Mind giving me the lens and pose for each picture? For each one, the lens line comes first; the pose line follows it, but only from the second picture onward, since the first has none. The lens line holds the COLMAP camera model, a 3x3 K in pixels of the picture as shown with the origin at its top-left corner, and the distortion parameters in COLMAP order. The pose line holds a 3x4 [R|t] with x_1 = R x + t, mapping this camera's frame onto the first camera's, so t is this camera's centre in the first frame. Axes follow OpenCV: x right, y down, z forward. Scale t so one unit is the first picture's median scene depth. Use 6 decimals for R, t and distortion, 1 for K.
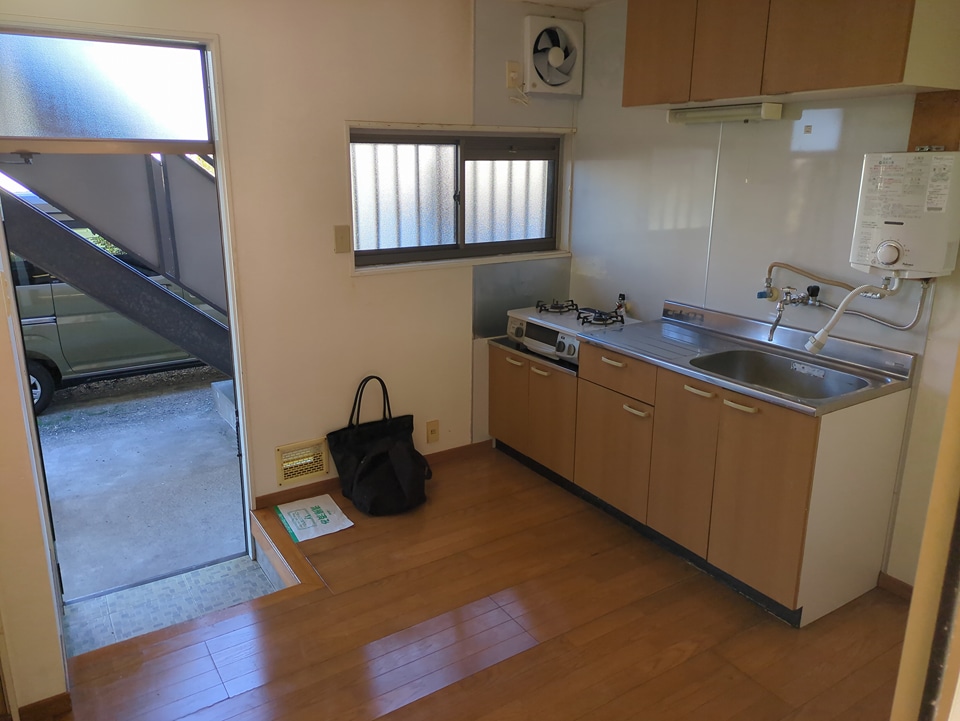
lens RADIAL K [[702.1, 0, 478.0], [0, 702.1, 342.5], [0, 0, 1]] dist [0.078193, -0.063197]
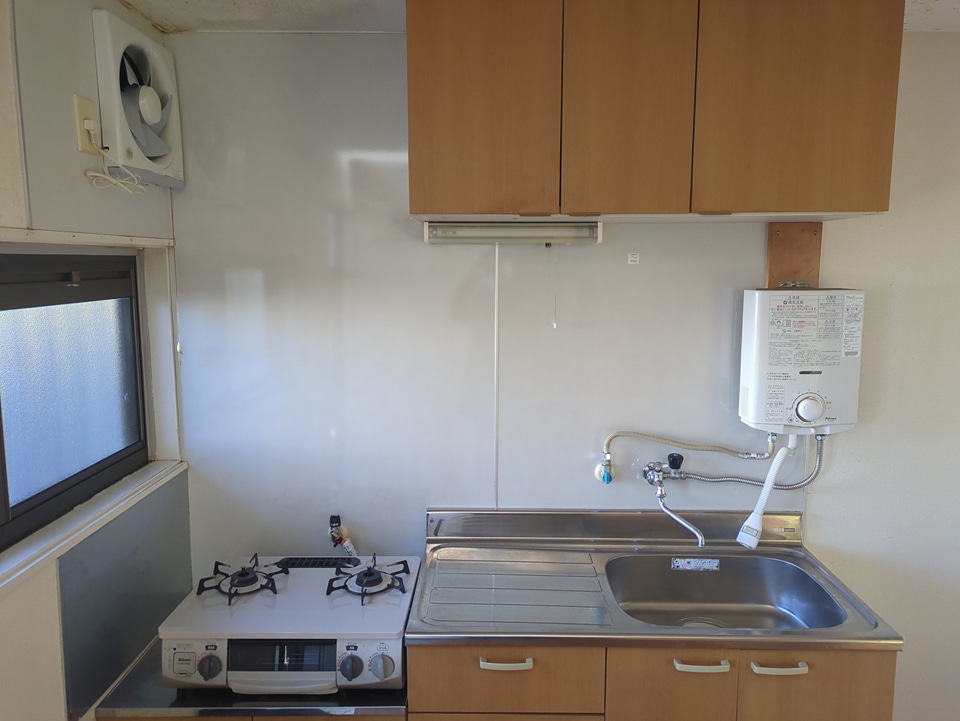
lens RADIAL K [[713.1, 0, 484.5], [0, 713.1, 360.3], [0, 0, 1]] dist [0.029341, -0.004778]
pose [[0.549126, -0.117285, 0.827469, -0.221226], [0.213601, 0.976916, -0.003282, -0.180382], [-0.807982, 0.178550, 0.561502, 0.581616]]
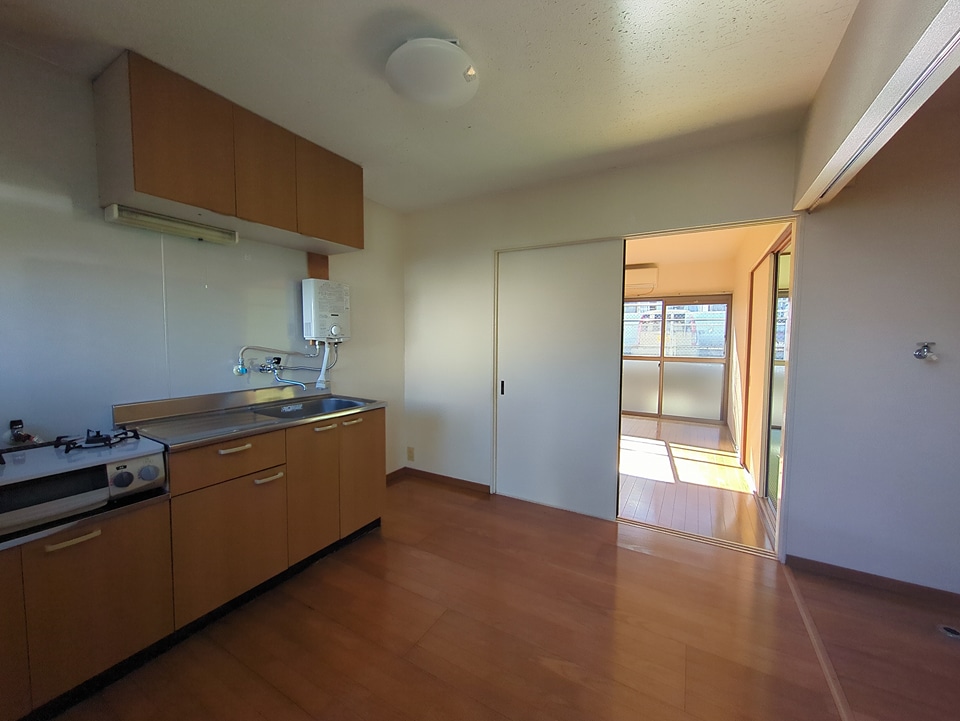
lens RADIAL K [[375.7, 0, 481.6], [0, 375.7, 358.4], [0, 0, 1]] dist [0.001393, 0.000071]
pose [[-0.457393, -0.057022, 0.887435, -0.388540], [0.220752, 0.959424, 0.175425, -0.100230], [-0.861429, 0.276141, -0.426246, 0.786475]]
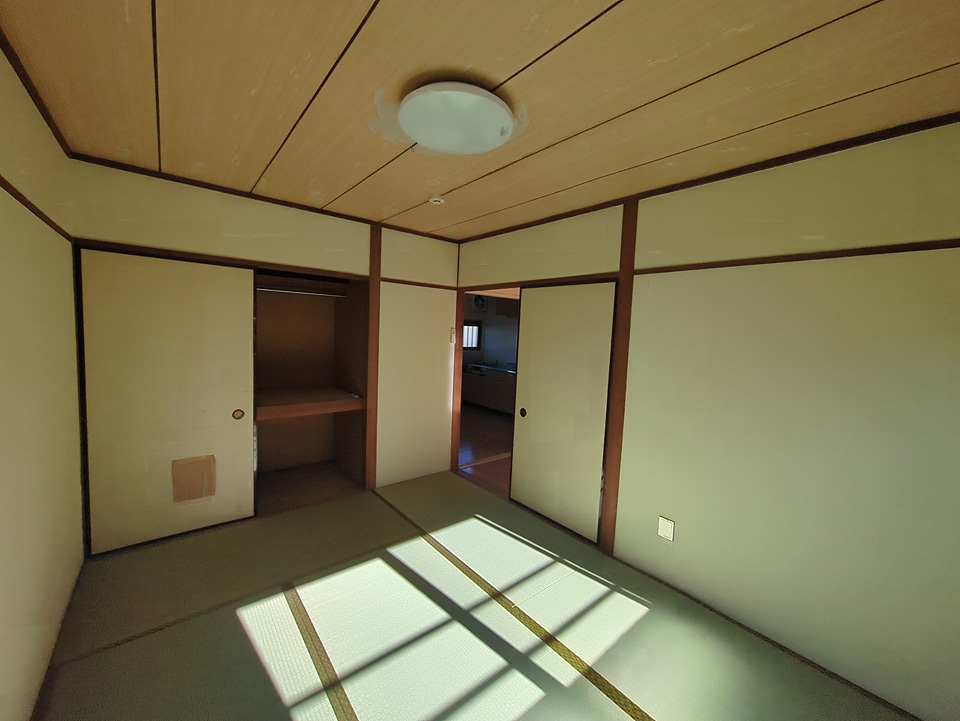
lens RADIAL K [[375.7, 0, 481.6], [0, 375.7, 358.4], [0, 0, 1]] dist [0.001393, 0.000071]
pose [[0.991297, 0.027702, 0.128696, -0.155494], [-0.004032, 0.983539, -0.180653, 0.313162], [-0.131582, 0.178561, 0.975091, -1.070659]]
